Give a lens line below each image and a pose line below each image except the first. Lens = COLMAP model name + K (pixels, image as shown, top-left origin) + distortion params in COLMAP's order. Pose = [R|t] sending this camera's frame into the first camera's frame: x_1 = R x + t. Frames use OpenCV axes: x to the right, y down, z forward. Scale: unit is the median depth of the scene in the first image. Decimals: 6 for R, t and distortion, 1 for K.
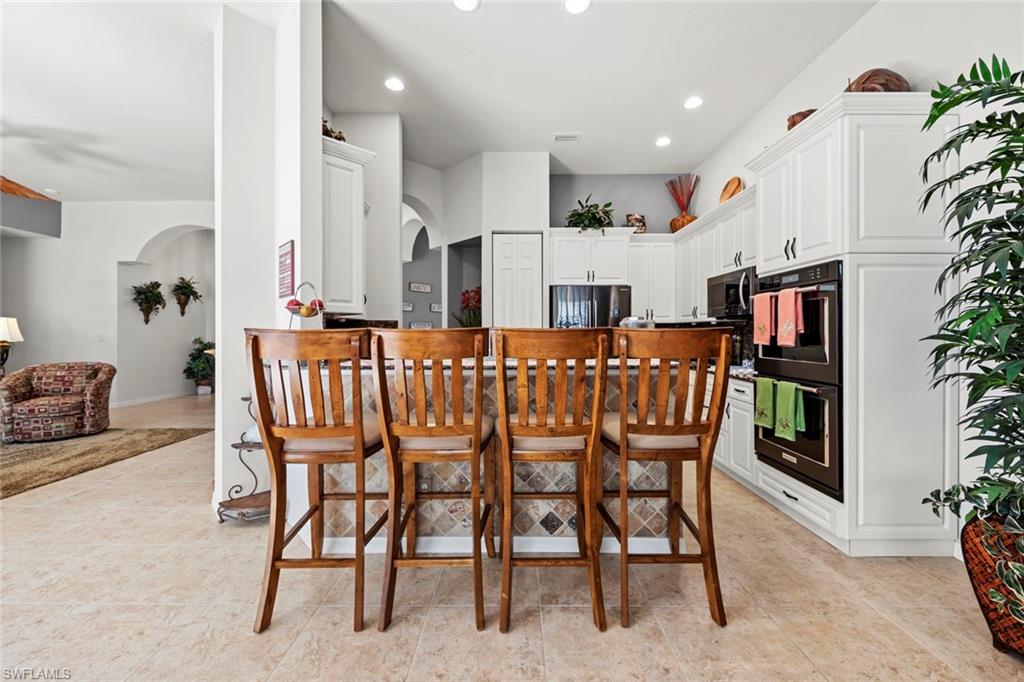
lens RADIAL K [[399.2, 0, 510.0], [0, 399.2, 331.8], [0, 0, 1]] dist [0.005076, -0.002454]
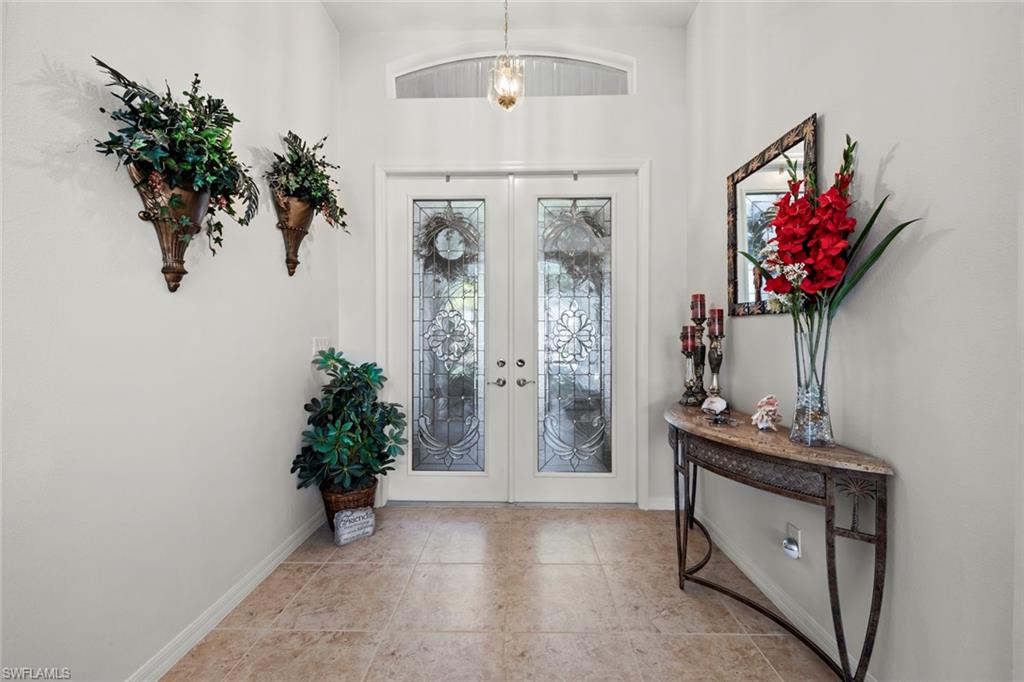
lens RADIAL K [[399.2, 0, 509.6], [0, 399.2, 334.8], [0, 0, 1]] dist [0.005076, -0.002454]
pose [[0.999890, 0.001814, -0.014748, -1.053599], [-0.001864, 0.999993, -0.003386, 0.007600], [0.014742, 0.003413, 0.999886, 1.146687]]
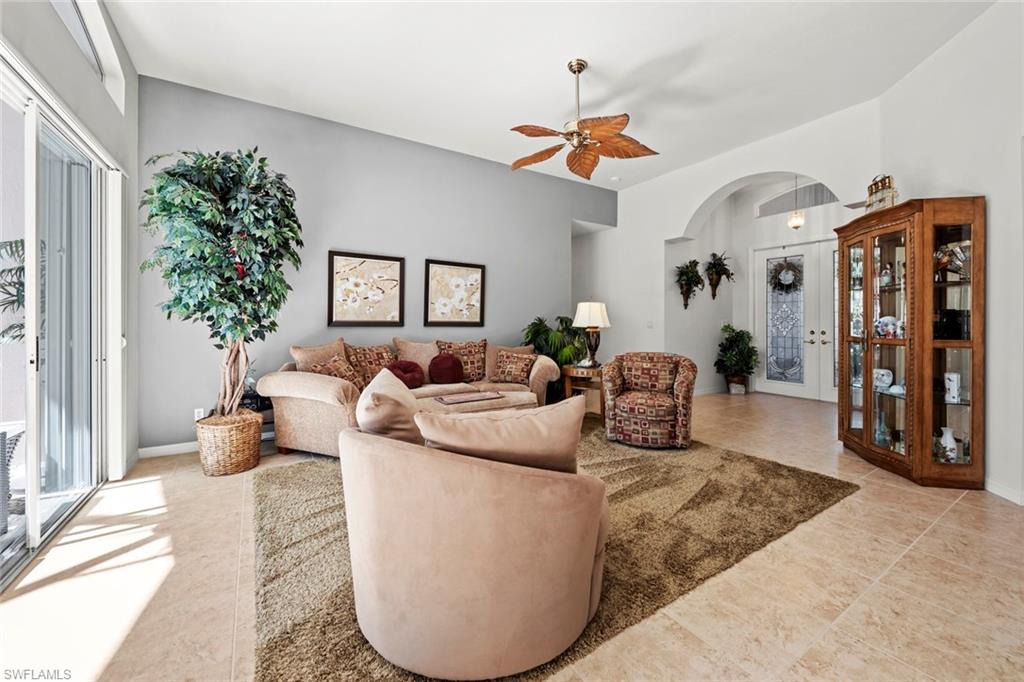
lens RADIAL K [[399.2, 0, 515.7], [0, 399.2, 319.9], [0, 0, 1]] dist [0.005076, -0.002454]
pose [[0.552973, 0.001419, -0.833198, -0.548669], [0.000821, 0.999997, 0.002248, 0.004069], [0.833199, -0.001927, 0.552970, 0.285048]]
